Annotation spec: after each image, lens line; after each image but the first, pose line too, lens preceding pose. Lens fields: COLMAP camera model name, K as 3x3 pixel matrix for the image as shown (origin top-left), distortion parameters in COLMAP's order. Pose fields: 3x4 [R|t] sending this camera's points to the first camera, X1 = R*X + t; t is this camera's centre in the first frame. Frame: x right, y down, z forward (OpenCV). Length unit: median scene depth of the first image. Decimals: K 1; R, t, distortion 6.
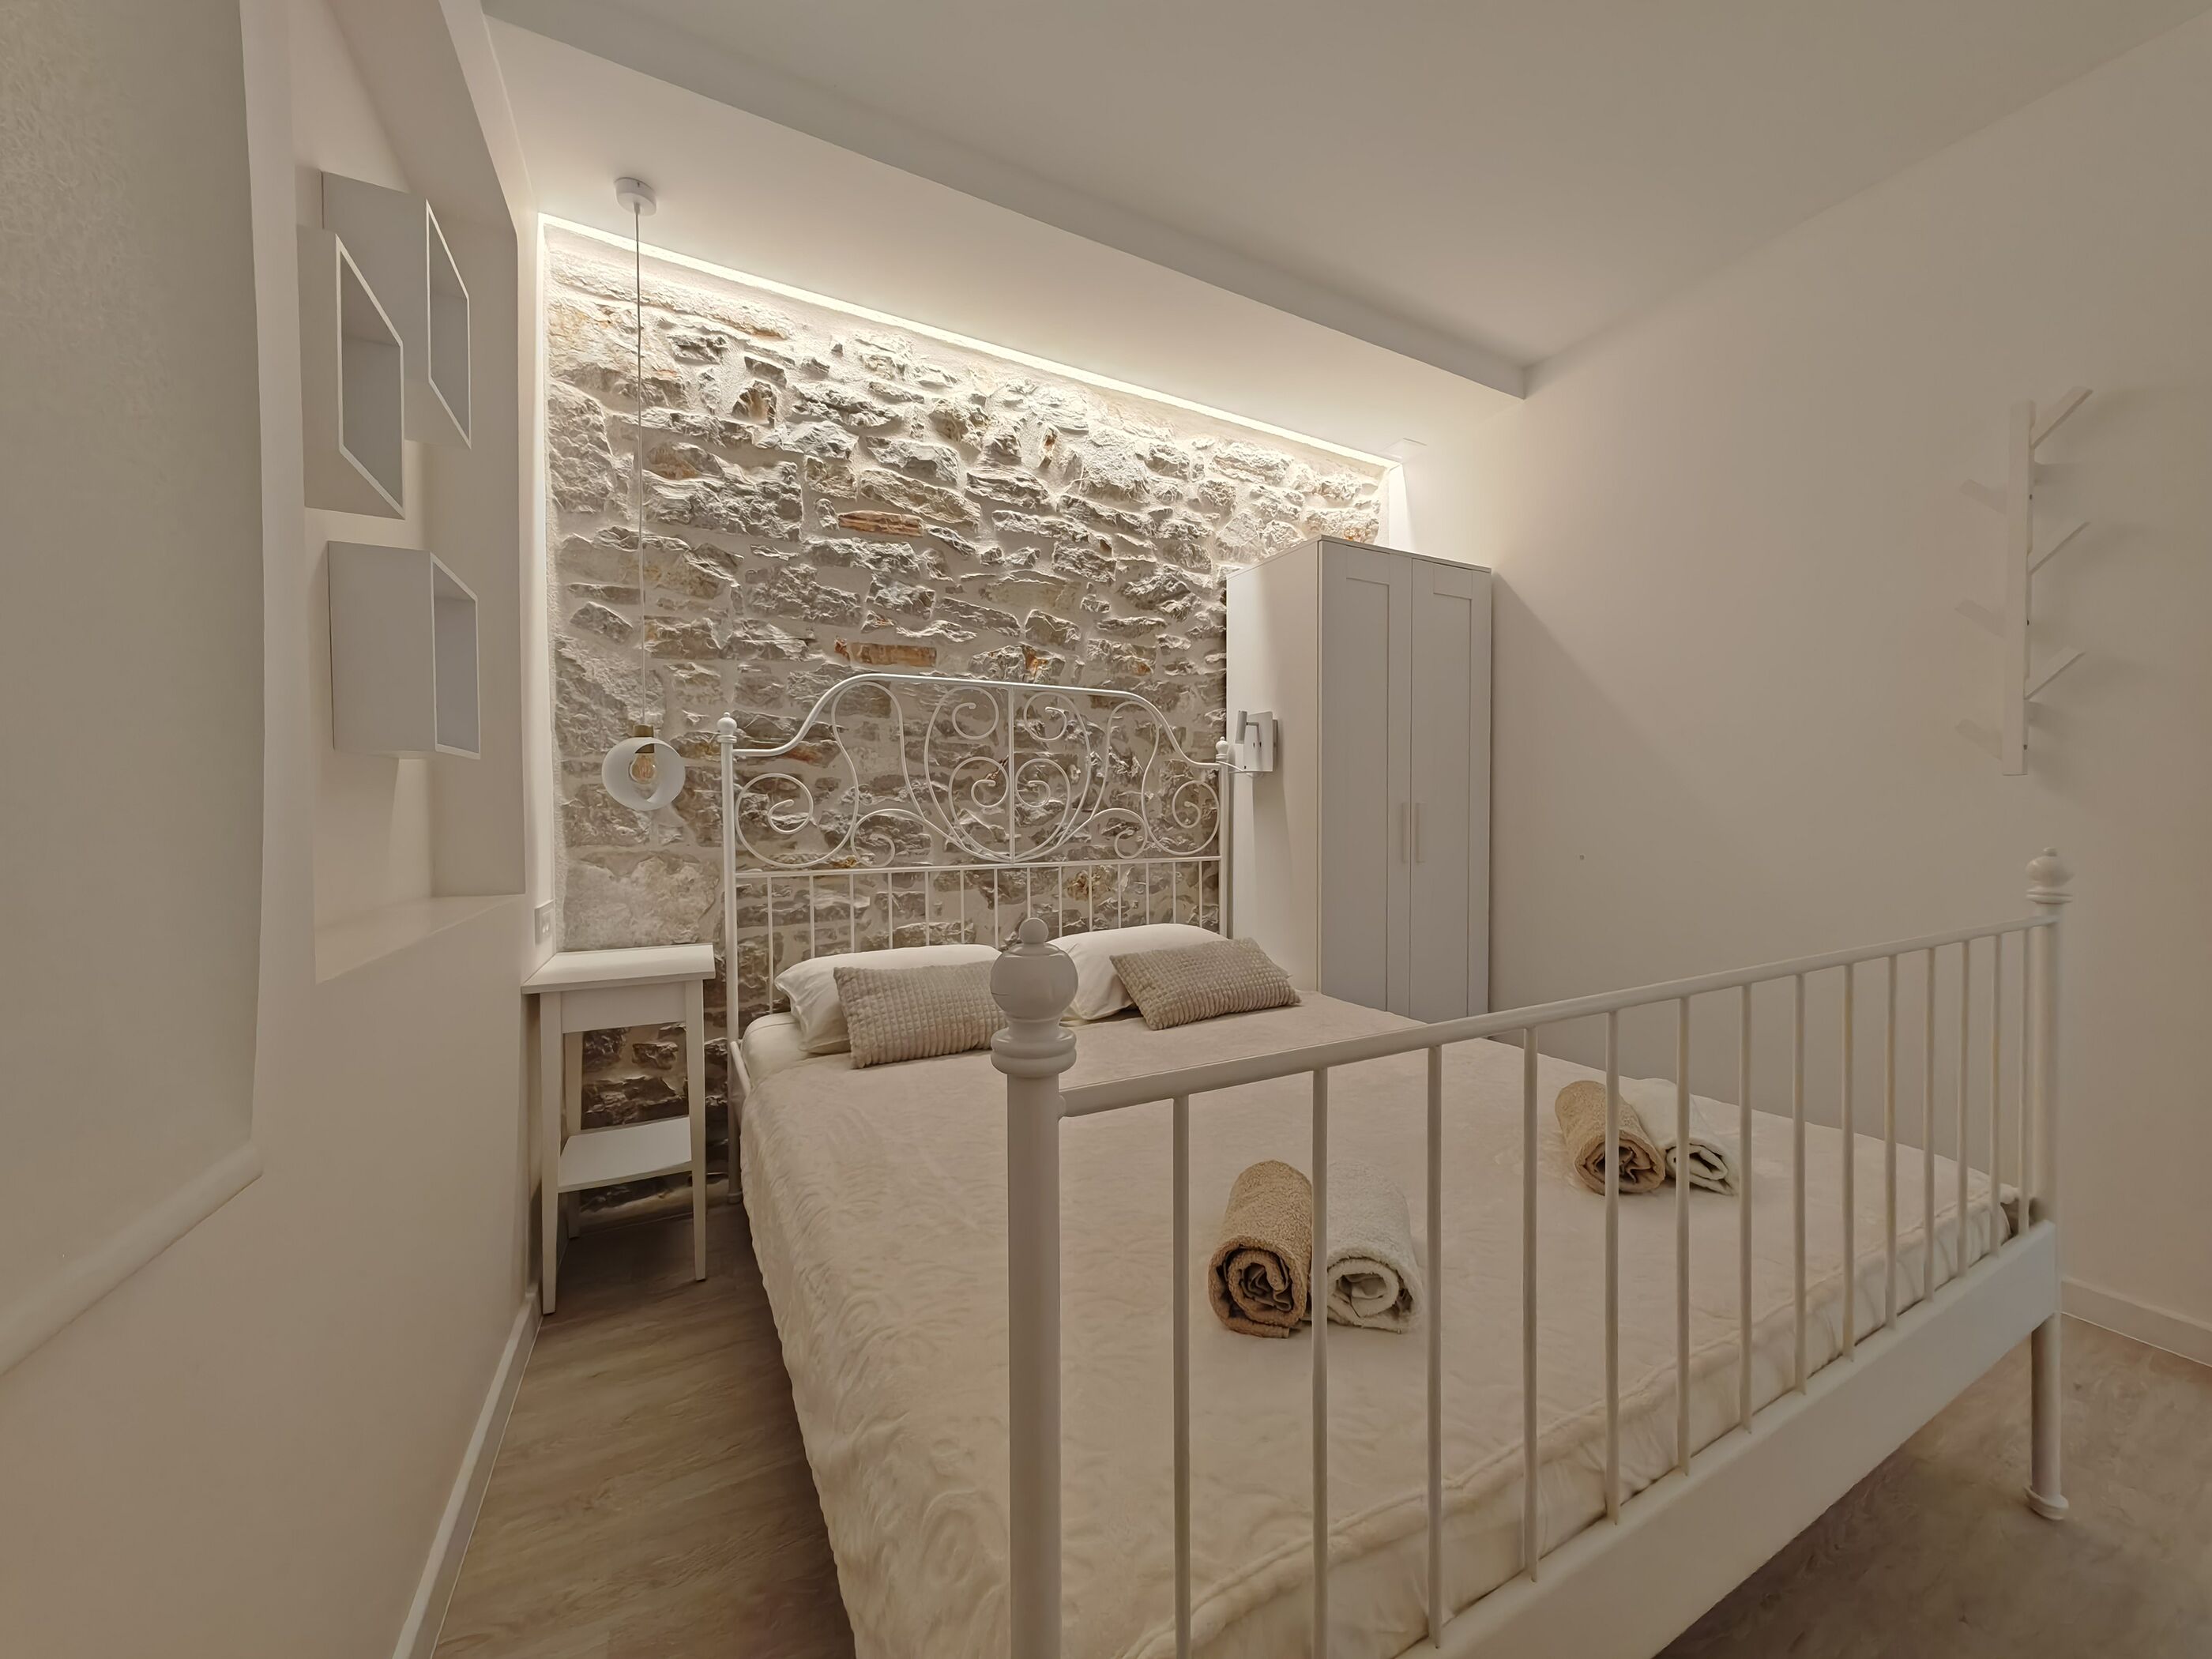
lens RADIAL K [[831.6, 0, 1107.5], [0, 831.6, 835.2], [0, 0, 1]] dist [0.000184, 0.000877]
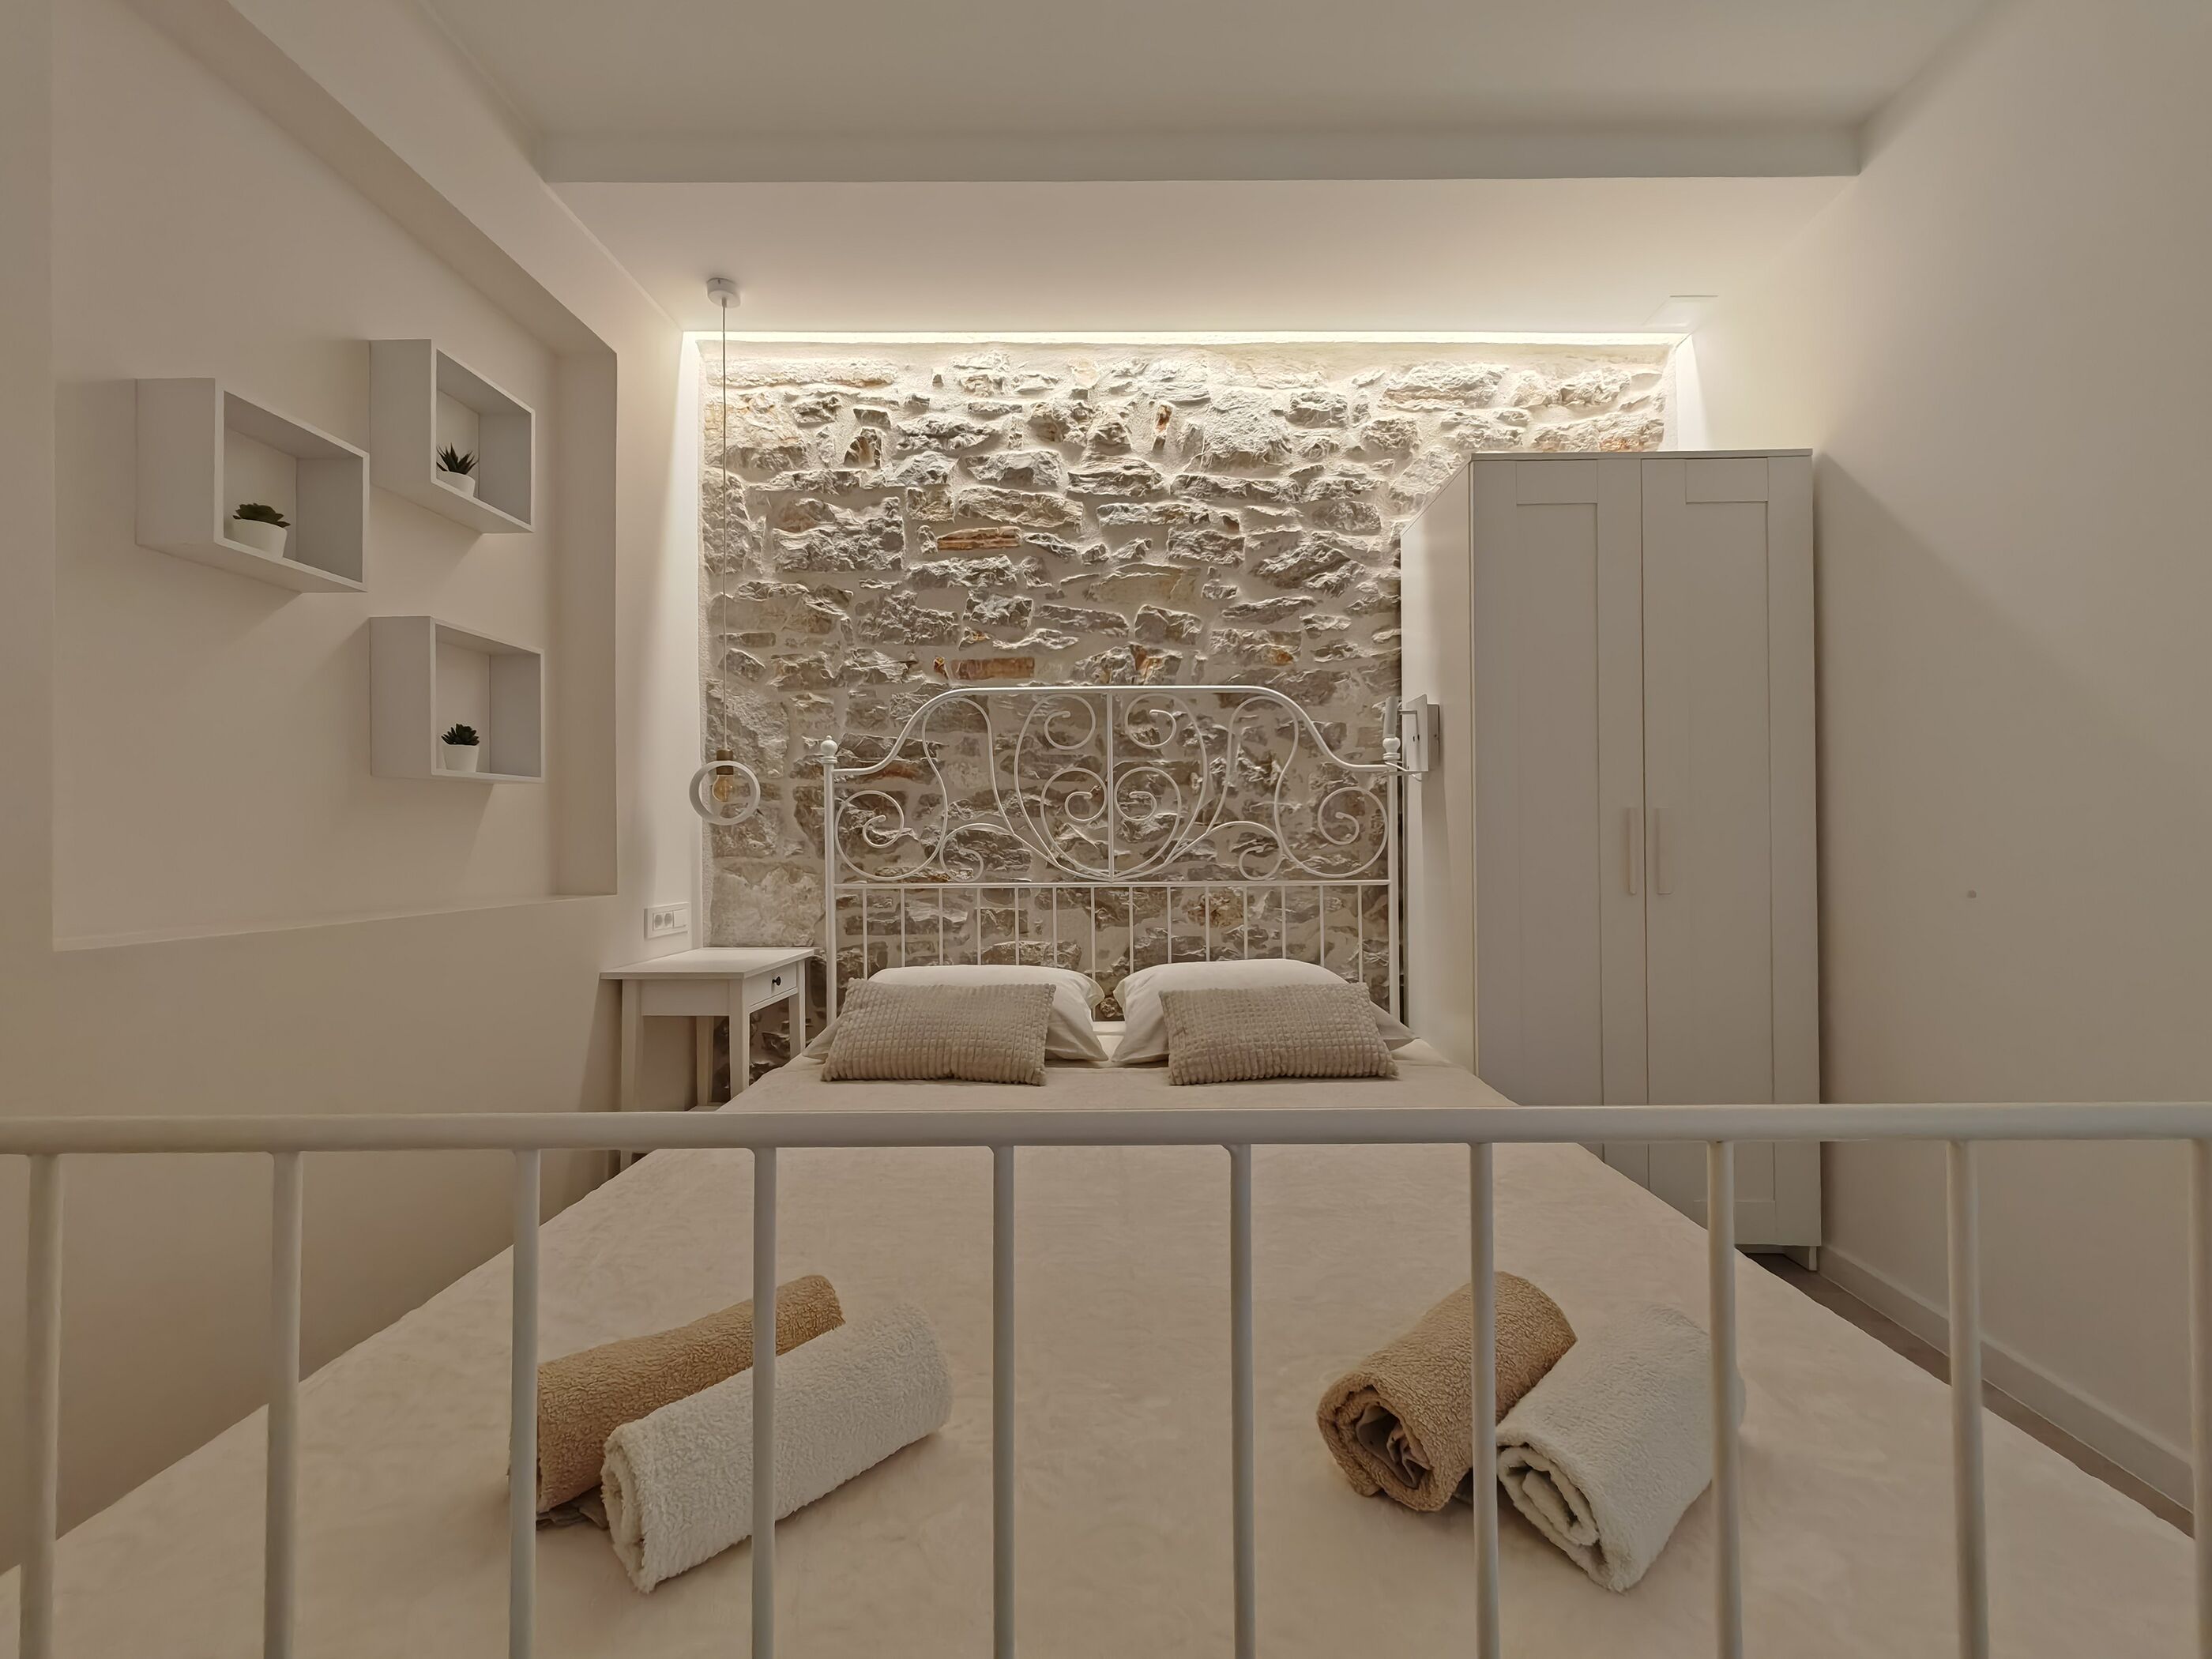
lens RADIAL K [[831.6, 0, 1110.2], [0, 831.6, 834.5], [0, 0, 1]] dist [0.000184, 0.000877]
pose [[0.877623, -0.004032, -0.479335, 0.343467], [-0.009113, 0.999644, -0.025093, 0.004854], [0.479265, 0.026390, 0.877273, 0.200987]]
